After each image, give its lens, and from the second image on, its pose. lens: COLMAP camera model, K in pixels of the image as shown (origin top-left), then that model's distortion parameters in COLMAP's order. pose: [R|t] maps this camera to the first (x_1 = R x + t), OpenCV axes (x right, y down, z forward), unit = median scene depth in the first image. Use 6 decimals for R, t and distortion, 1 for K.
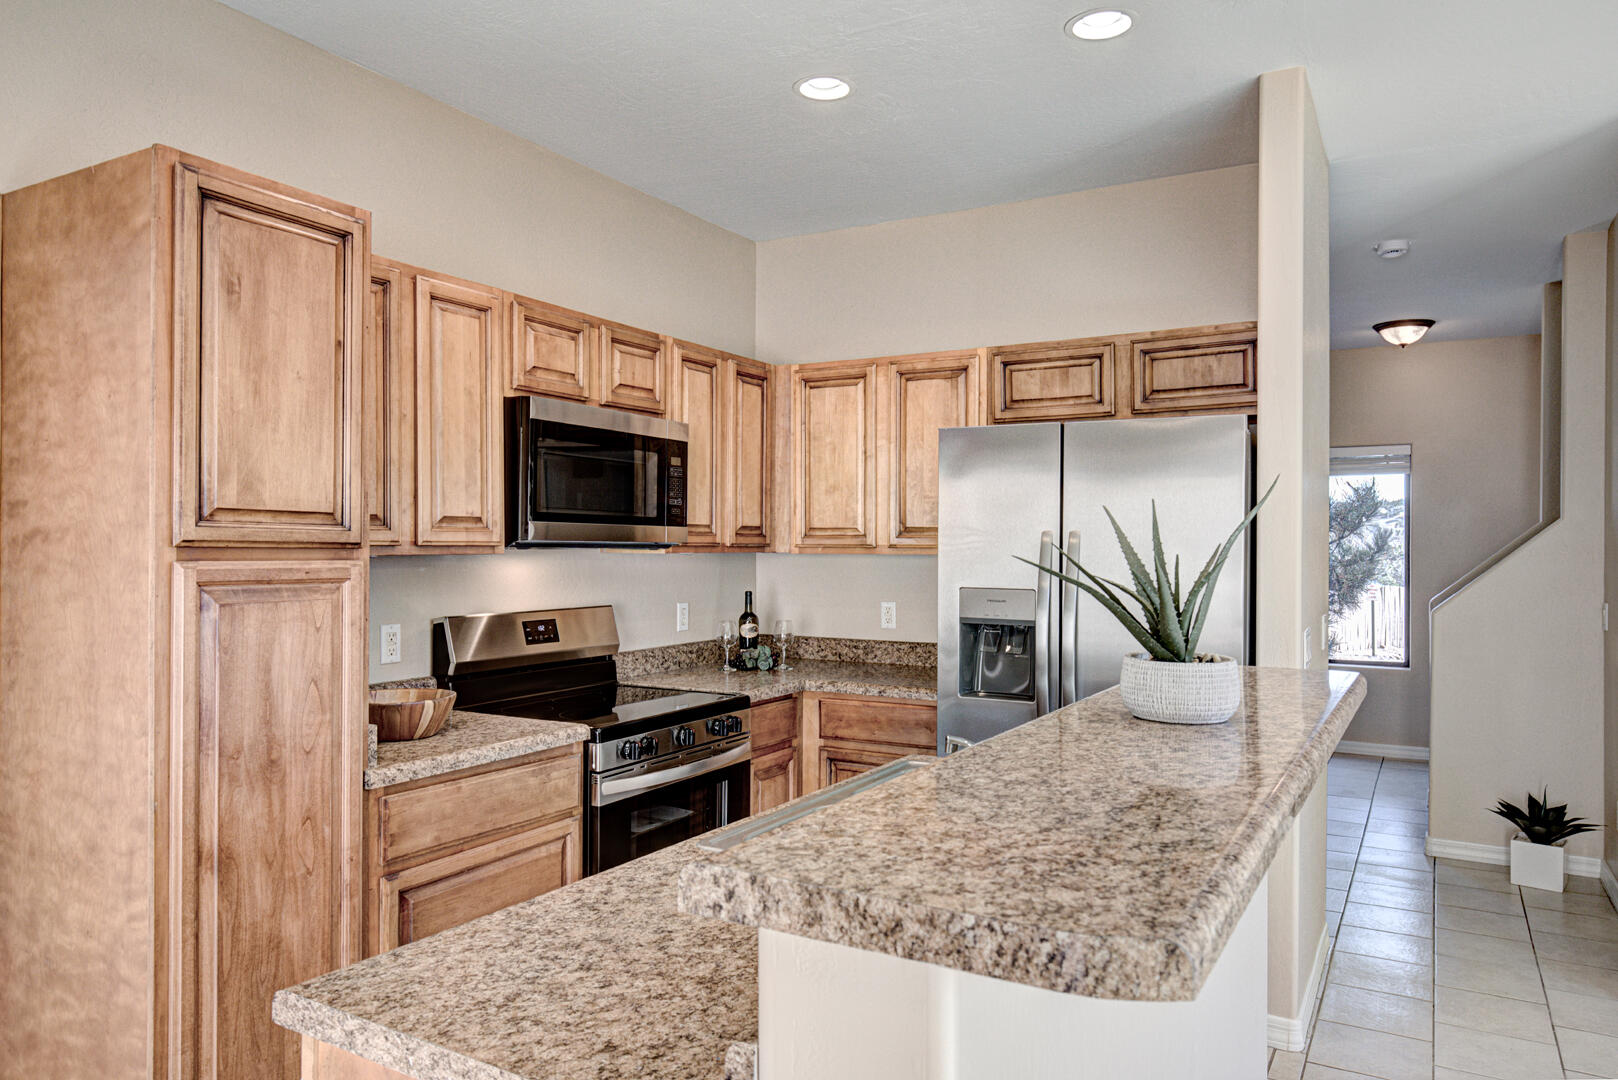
lens RADIAL K [[1068.7, 0, 814.5], [0, 1068.7, 549.1], [0, 0, 1]] dist [0.017517, 0.002883]
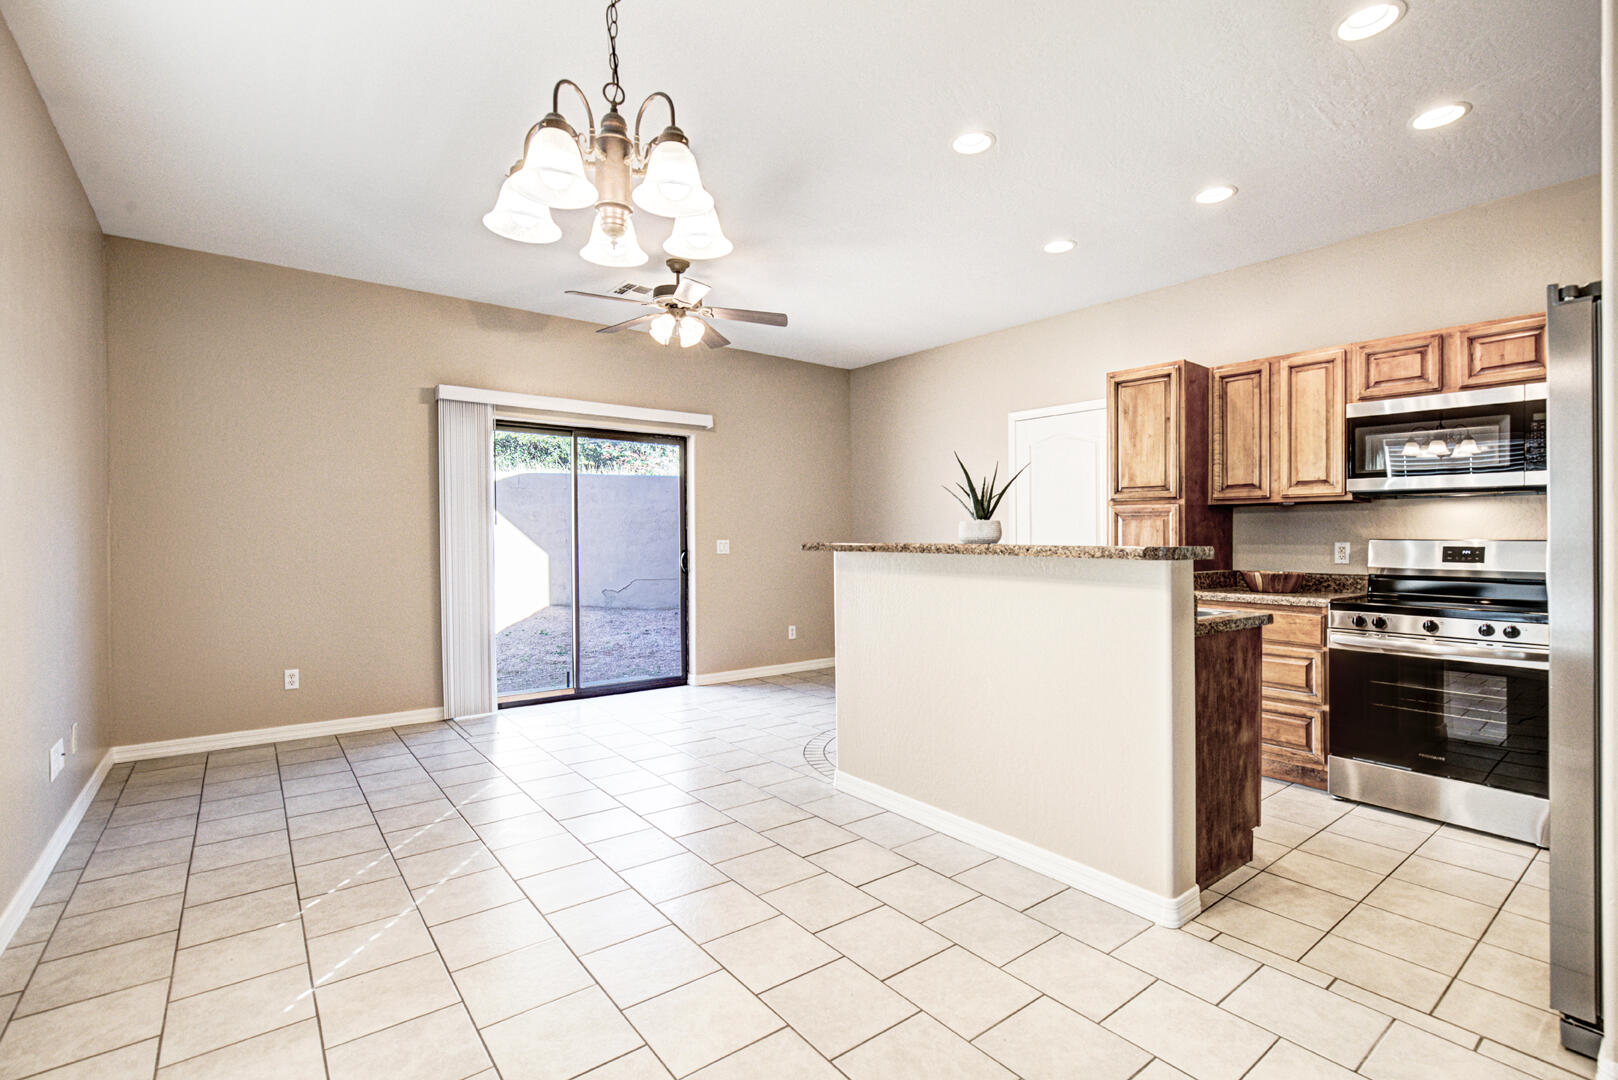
lens RADIAL K [[759.4, 0, 835.7], [0, 759.4, 558.3], [0, 0, 1]] dist [-0.014669, 0.000381]
pose [[-0.347813, 0.015395, -0.937438, 0.974133], [-0.010035, 0.999747, 0.020142, 0.071287], [0.937510, 0.016413, -0.347570, 0.571066]]
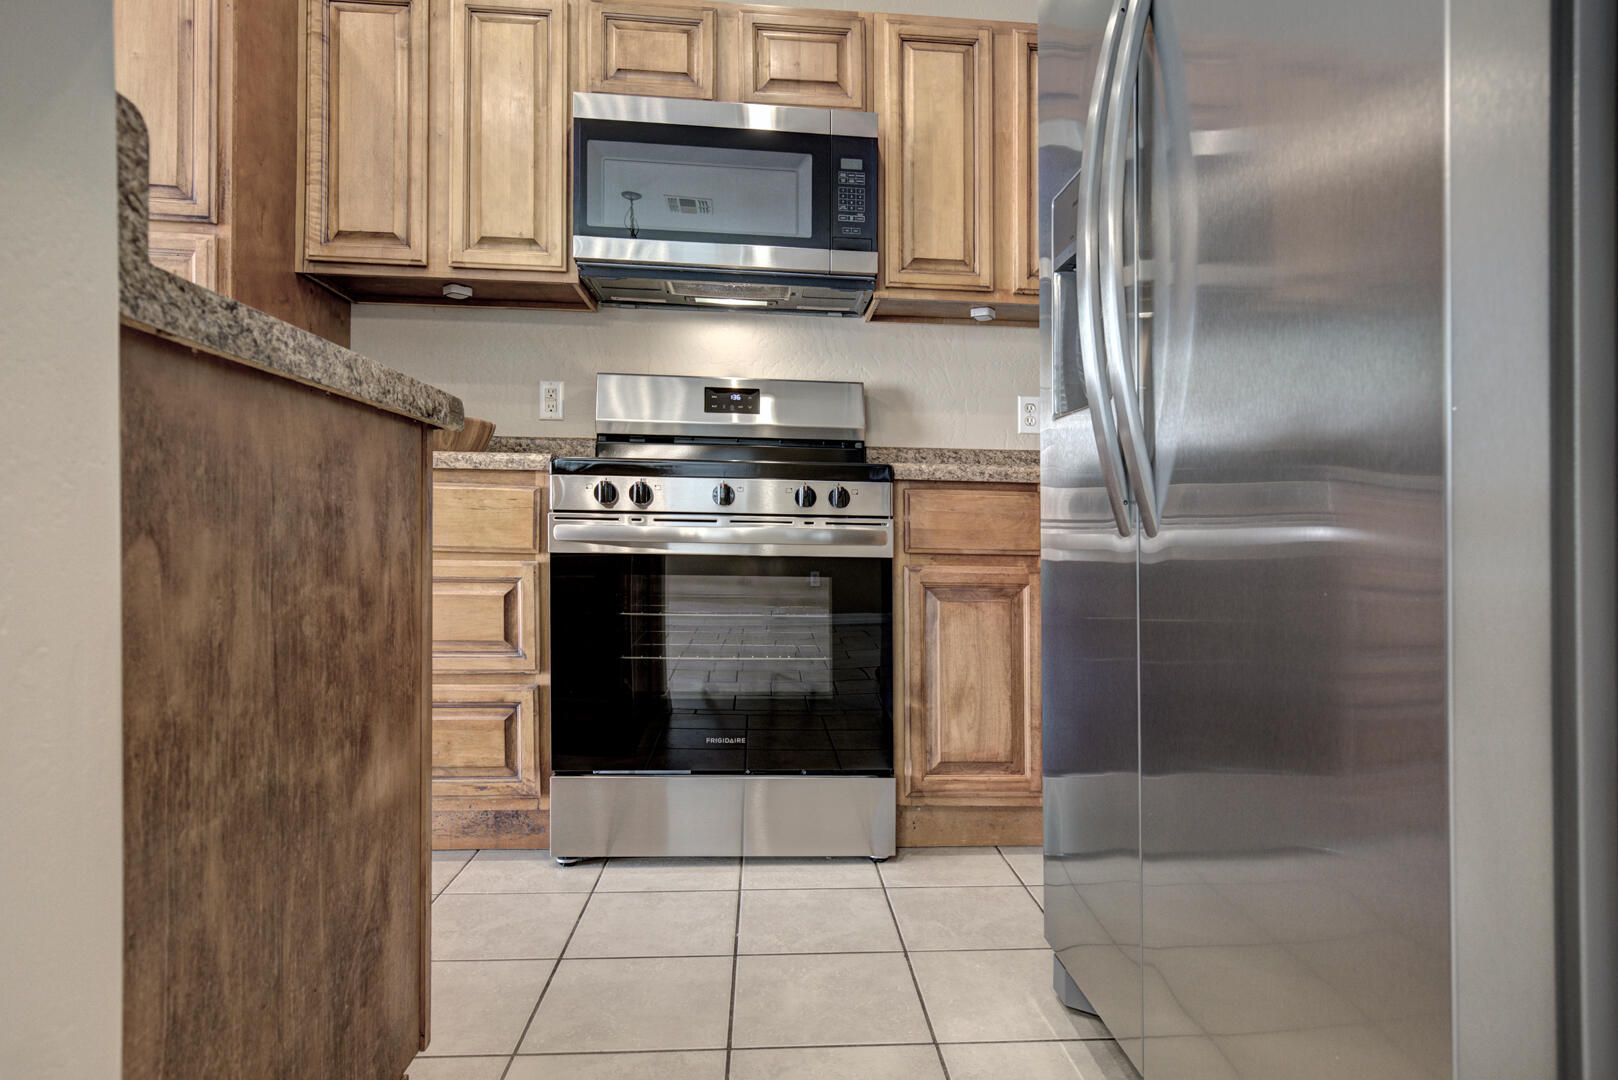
lens RADIAL K [[939.0, 0, 861.8], [0, 939.0, 521.8], [0, 0, 1]] dist [-0.004696, 0.002374]
pose [[0.584040, -0.002988, -0.811719, 0.427374], [-0.016273, 0.999749, -0.015389, 0.187106], [0.811562, 0.022197, 0.583845, 0.647539]]
